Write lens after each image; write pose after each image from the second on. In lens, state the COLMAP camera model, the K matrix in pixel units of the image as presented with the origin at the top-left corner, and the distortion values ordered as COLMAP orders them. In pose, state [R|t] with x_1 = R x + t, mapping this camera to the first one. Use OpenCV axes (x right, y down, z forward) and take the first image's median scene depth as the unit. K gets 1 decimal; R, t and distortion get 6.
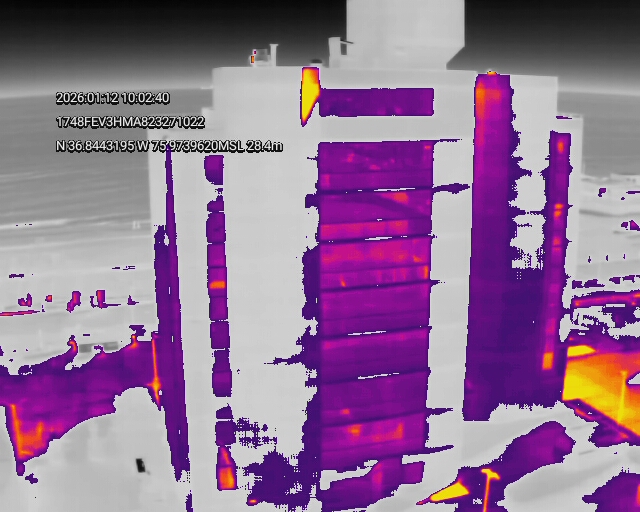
lens RADIAL K [[753.7, 0, 320.1], [0, 753.7, 254.9], [0, 0, 1]] dist [-0.275813, 0.000000]
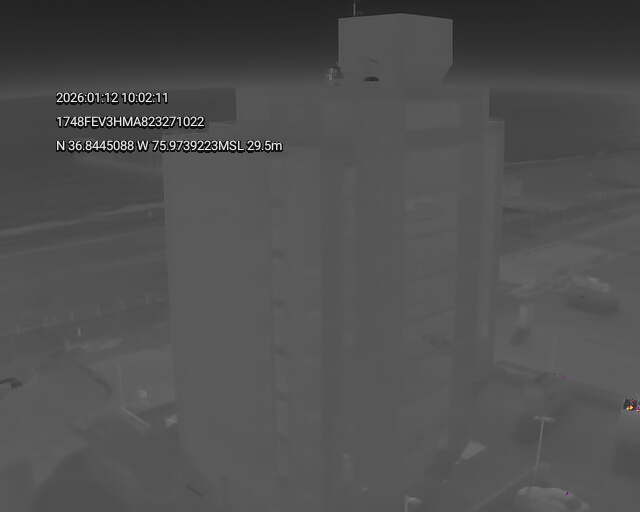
lens RADIAL K [[753.7, 0, 320.3], [0, 753.7, 257.4], [0, 0, 1]] dist [-0.275813, 0.000000]
pose [[0.905287, -0.099236, 0.413046, -0.477494], [0.098622, 0.994862, 0.022865, -0.027155], [-0.413193, 0.020036, 0.910423, 0.032055]]
